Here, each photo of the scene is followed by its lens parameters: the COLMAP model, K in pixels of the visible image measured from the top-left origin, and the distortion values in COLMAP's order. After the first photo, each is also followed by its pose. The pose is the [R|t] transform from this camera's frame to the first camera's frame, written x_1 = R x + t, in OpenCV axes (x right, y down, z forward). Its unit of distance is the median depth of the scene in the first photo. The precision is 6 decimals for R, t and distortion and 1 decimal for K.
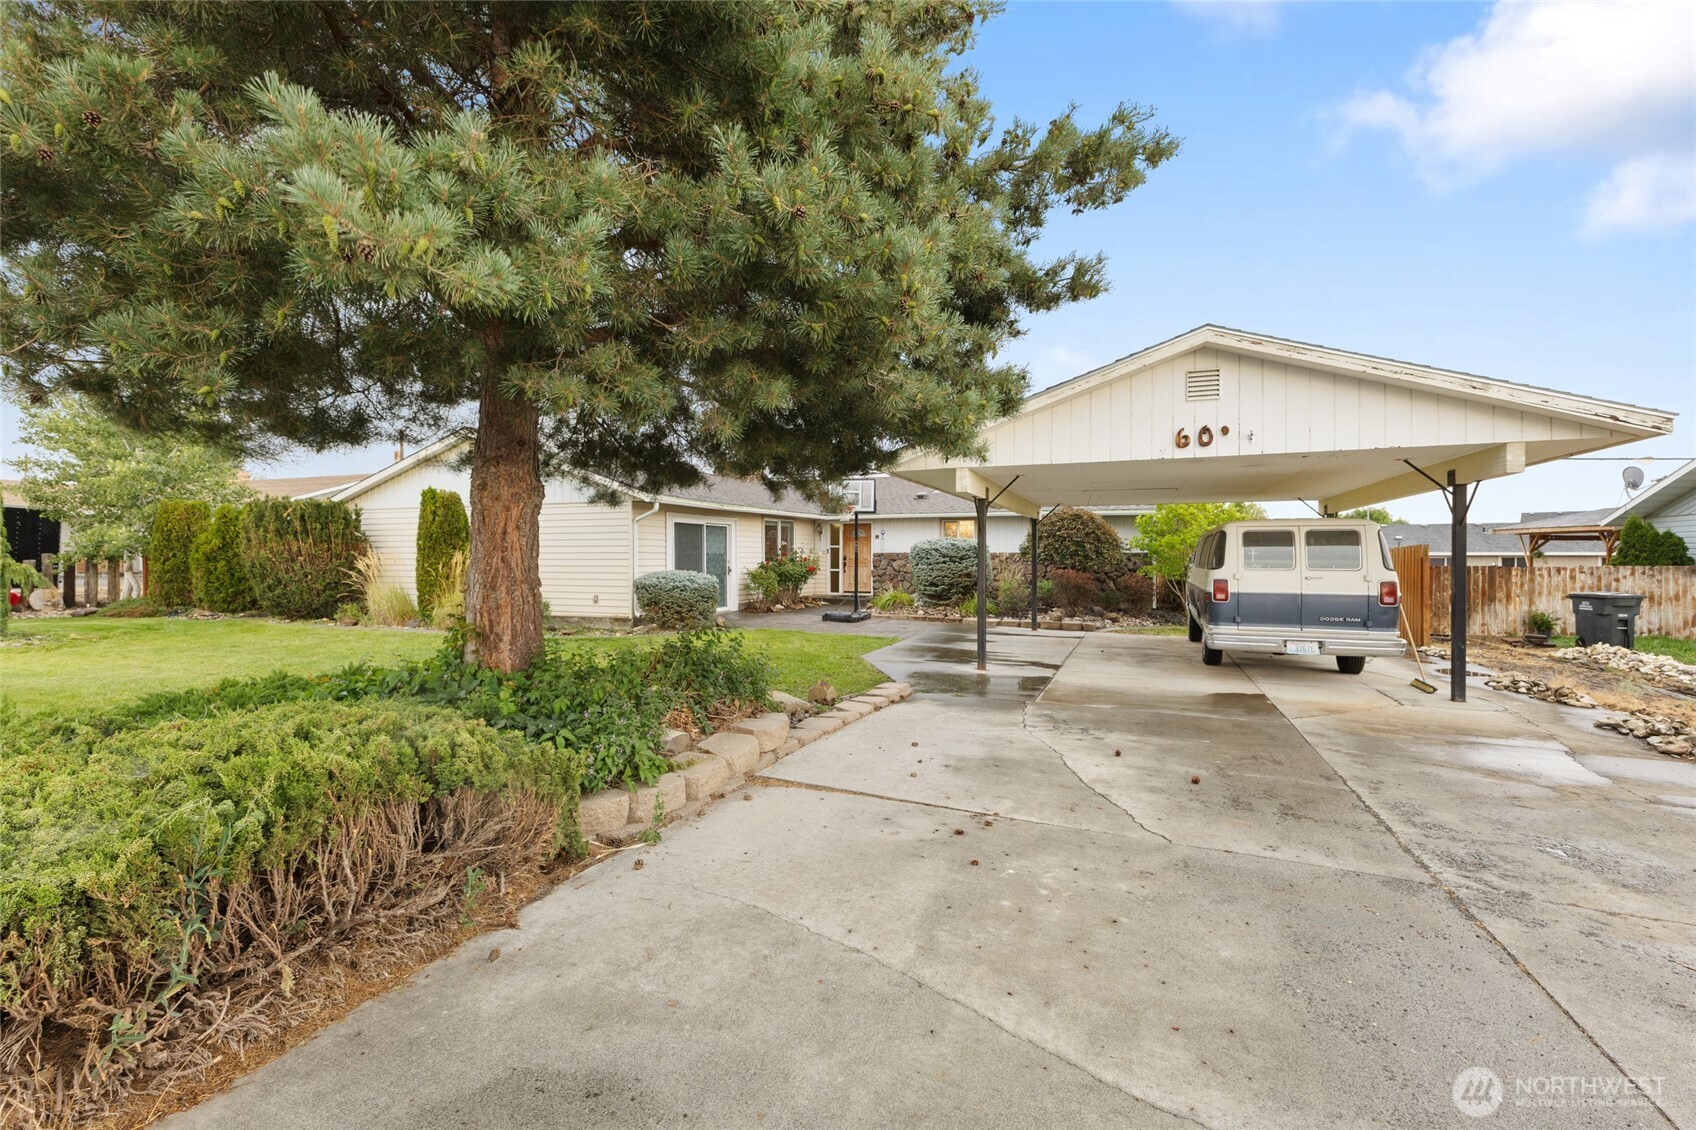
lens RADIAL K [[753.9, 0, 840.8], [0, 753.9, 560.4], [0, 0, 1]] dist [0.000743, -0.000001]
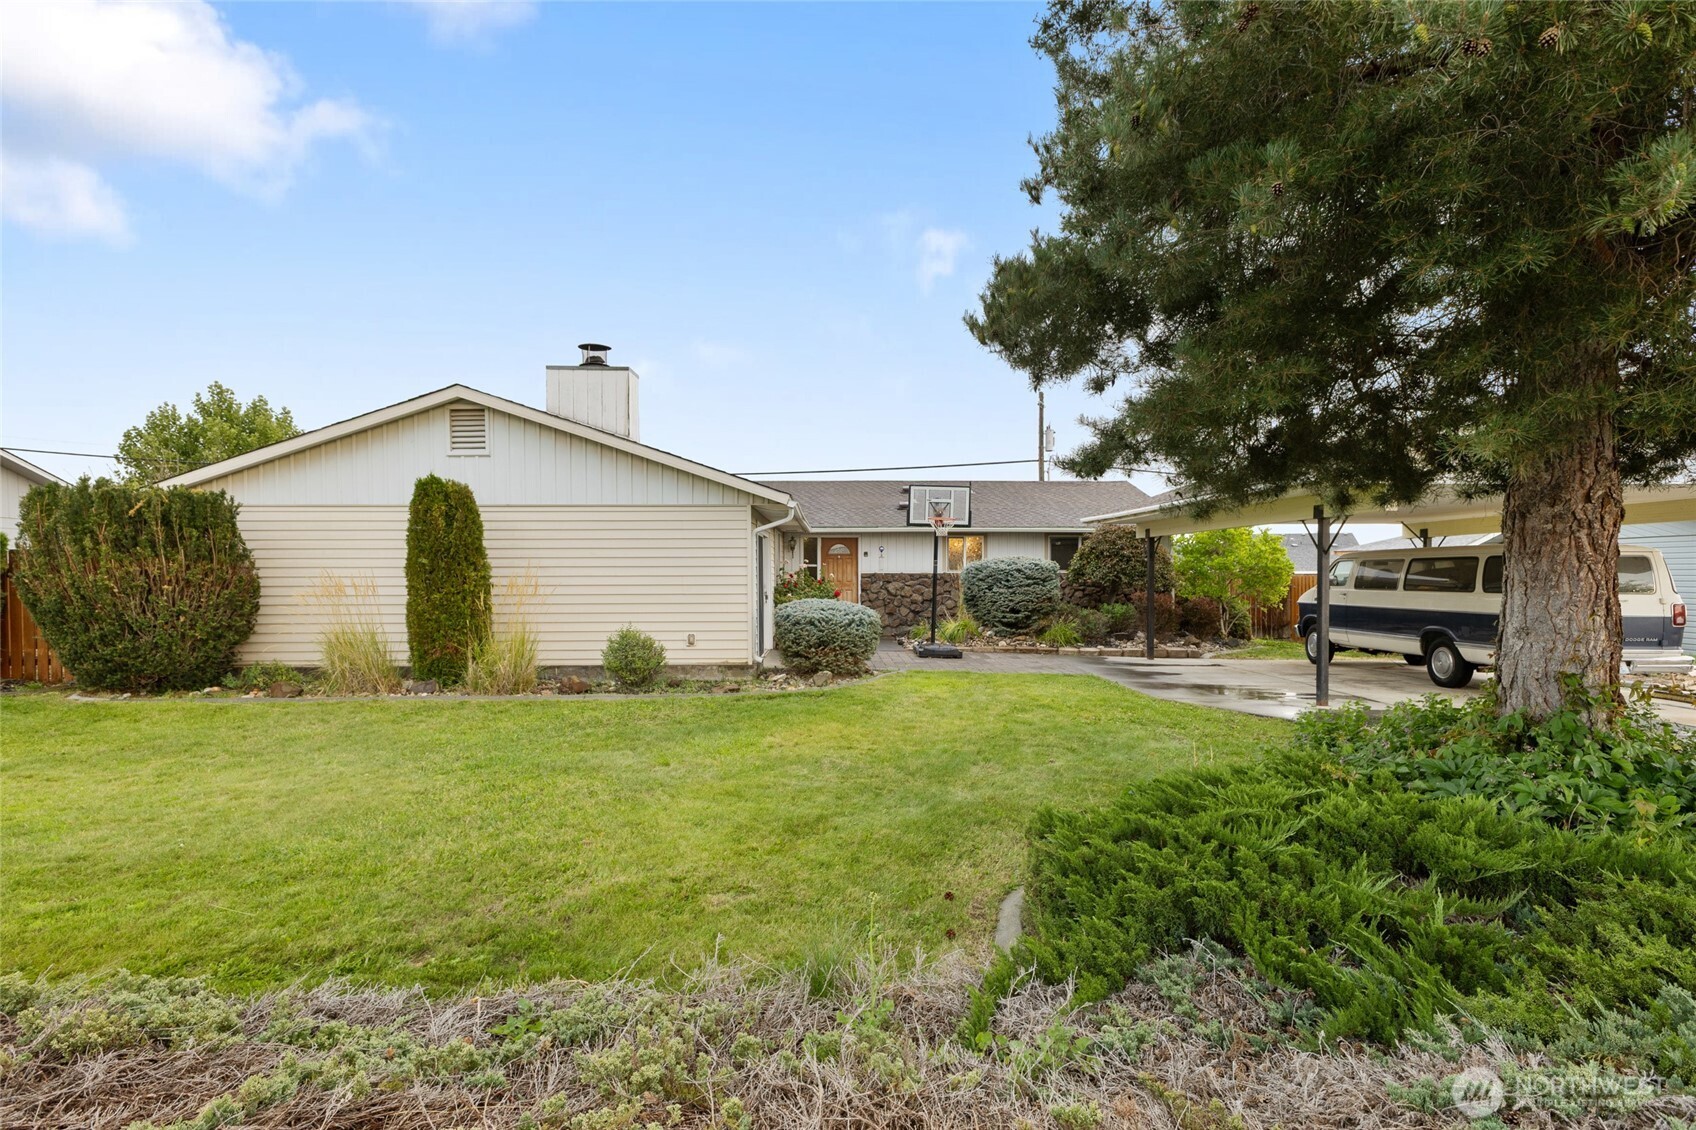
lens RADIAL K [[896.9, 0, 841.2], [0, 896.9, 550.7], [0, 0, 1]] dist [0.037563, 0.000508]
pose [[0.925732, 0.006868, 0.378117, -0.454844], [0.005140, 0.999514, -0.030739, -0.006230], [-0.378145, 0.030400, 0.925247, 0.129296]]
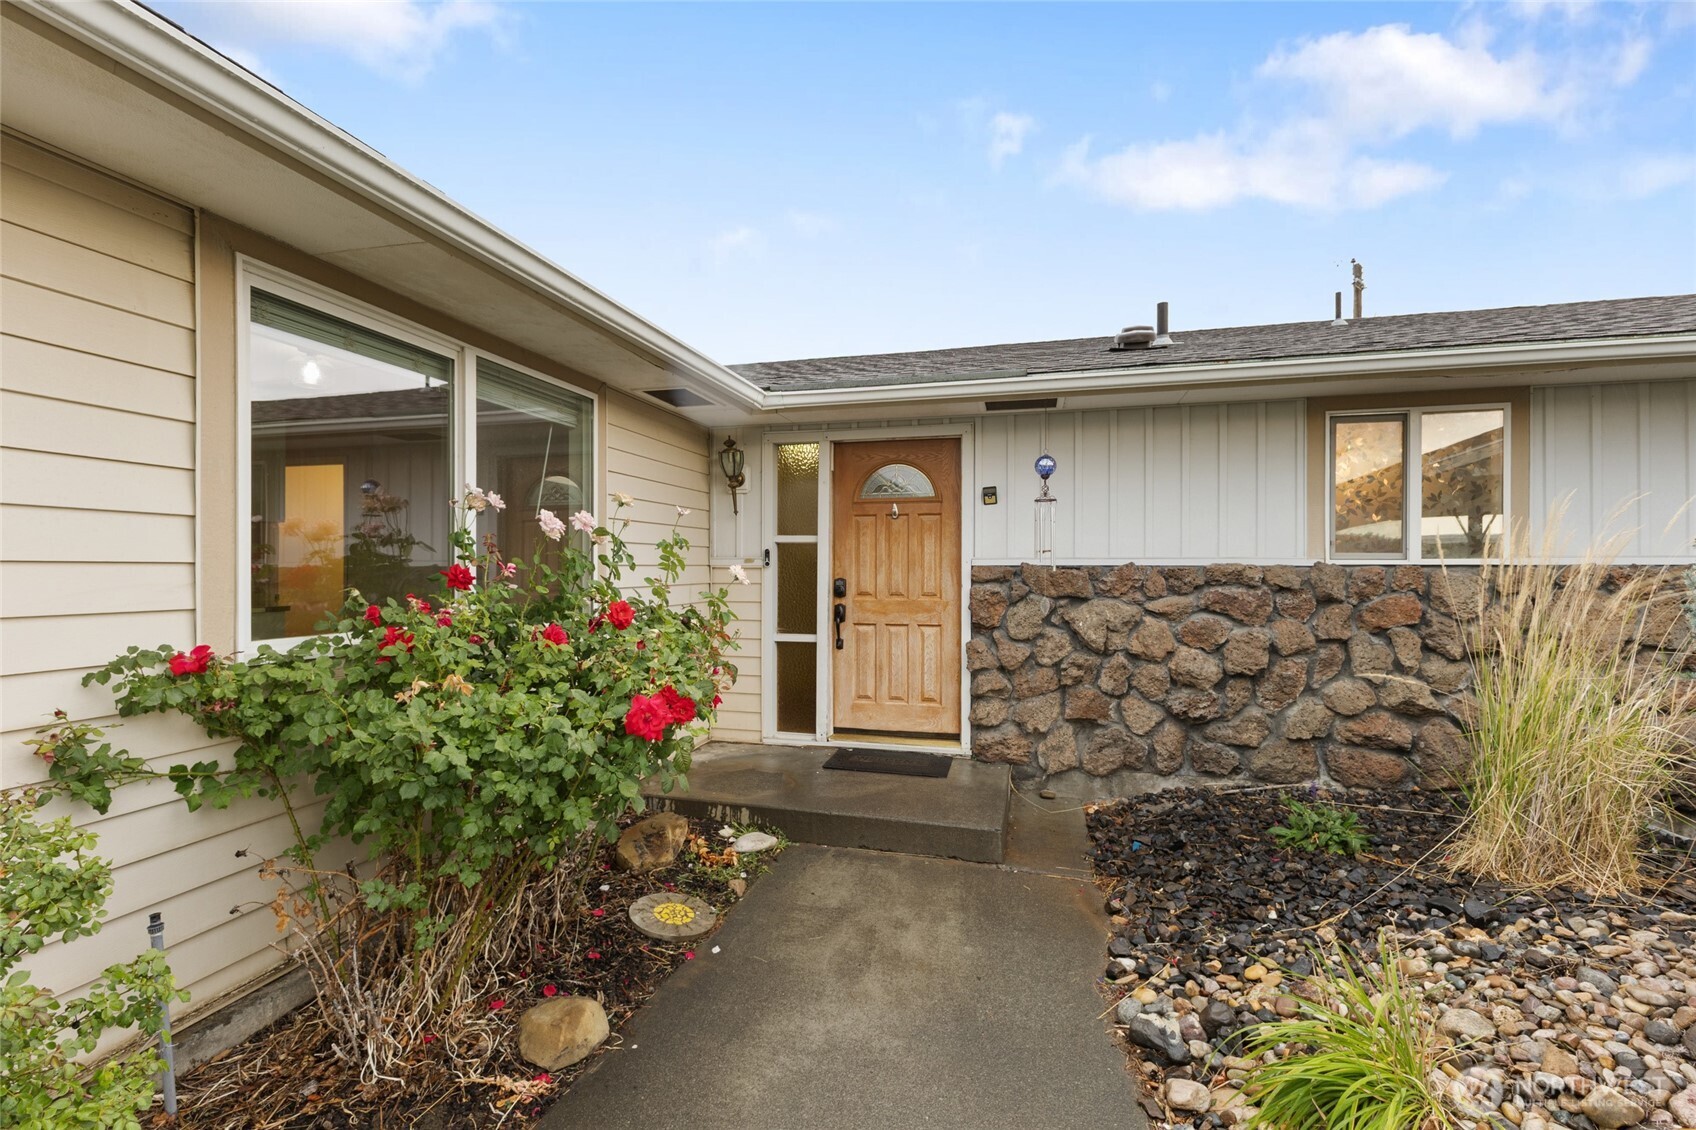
lens RADIAL K [[753.9, 0, 856.9], [0, 753.9, 570.3], [0, 0, 1]] dist [0.000743, -0.000001]
pose [[0.995020, -0.003448, 0.099618, -0.017086], [0.004219, 0.999963, -0.007529, -0.009343], [-0.099588, 0.007912, 0.994997, 1.019500]]
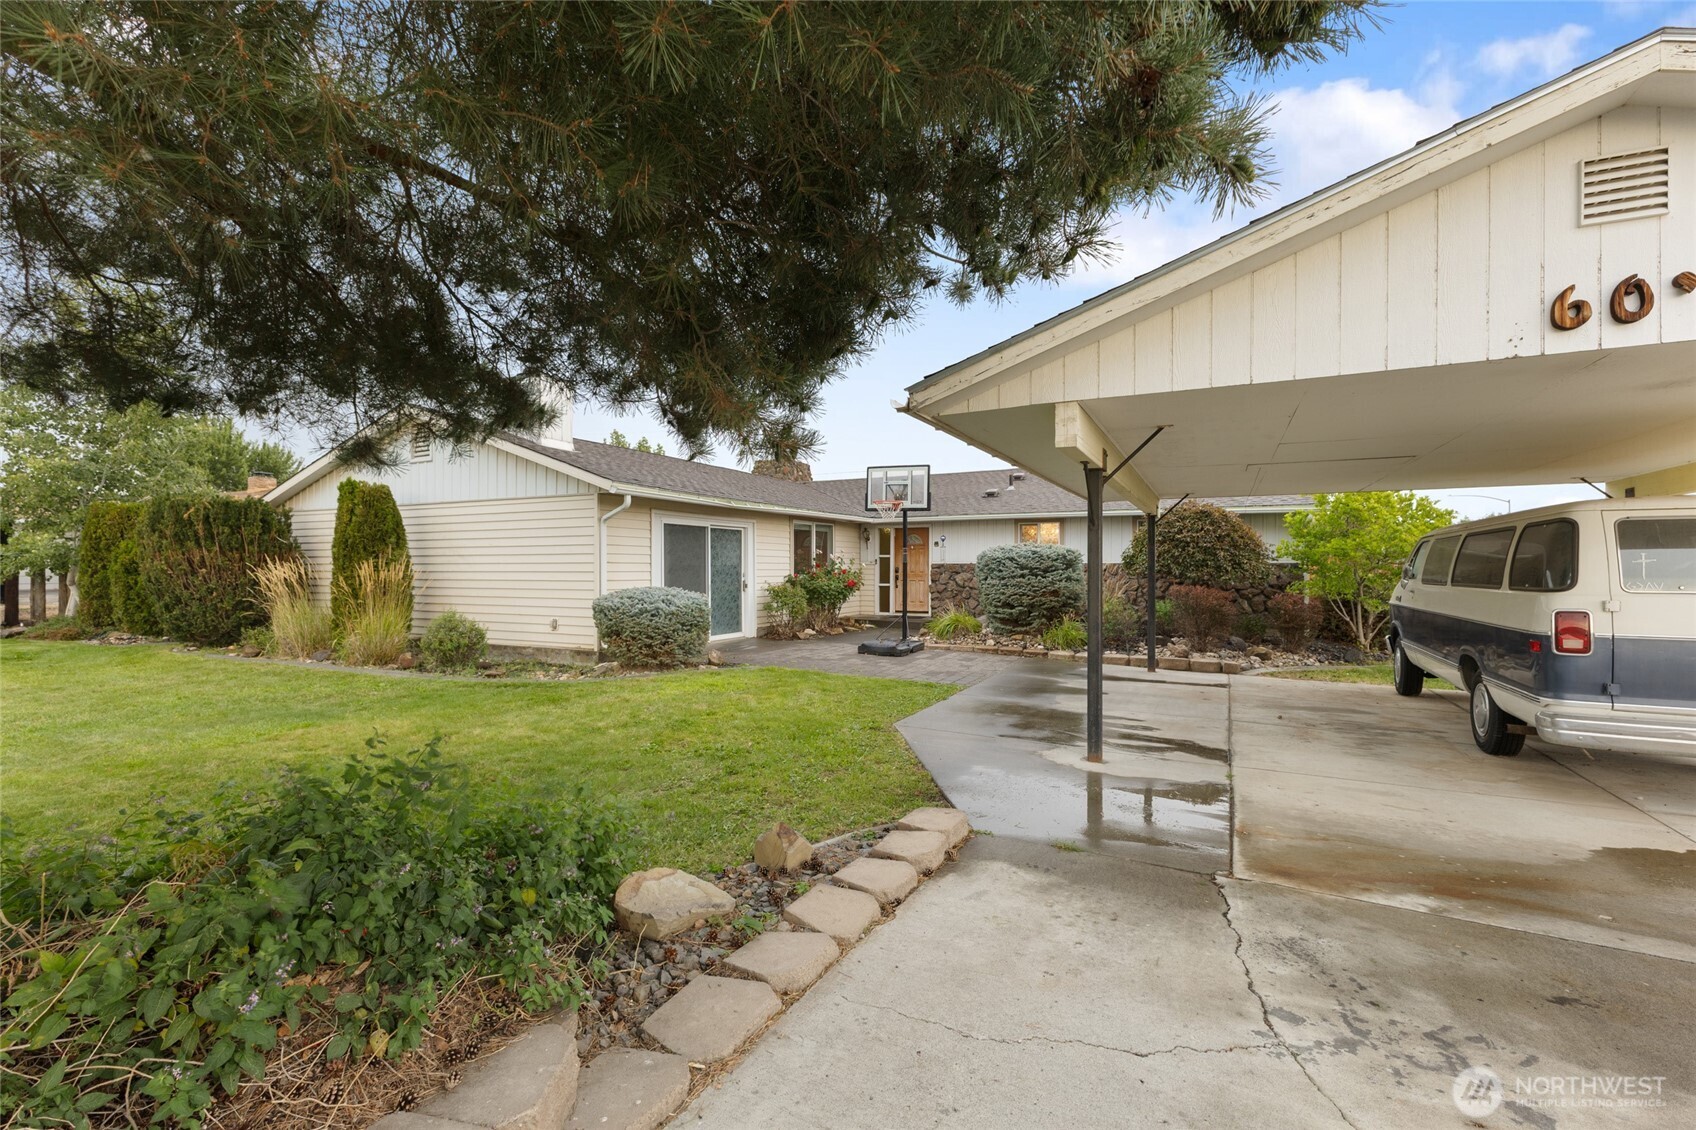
lens RADIAL K [[753.9, 0, 843.1], [0, 753.9, 577.8], [0, 0, 1]] dist [0.000743, -0.000001]
pose [[0.996084, 0.000935, -0.088408, 0.026266], [-0.000290, 0.999973, 0.007302, -0.000971], [0.088413, -0.007247, 0.996058, 0.240615]]
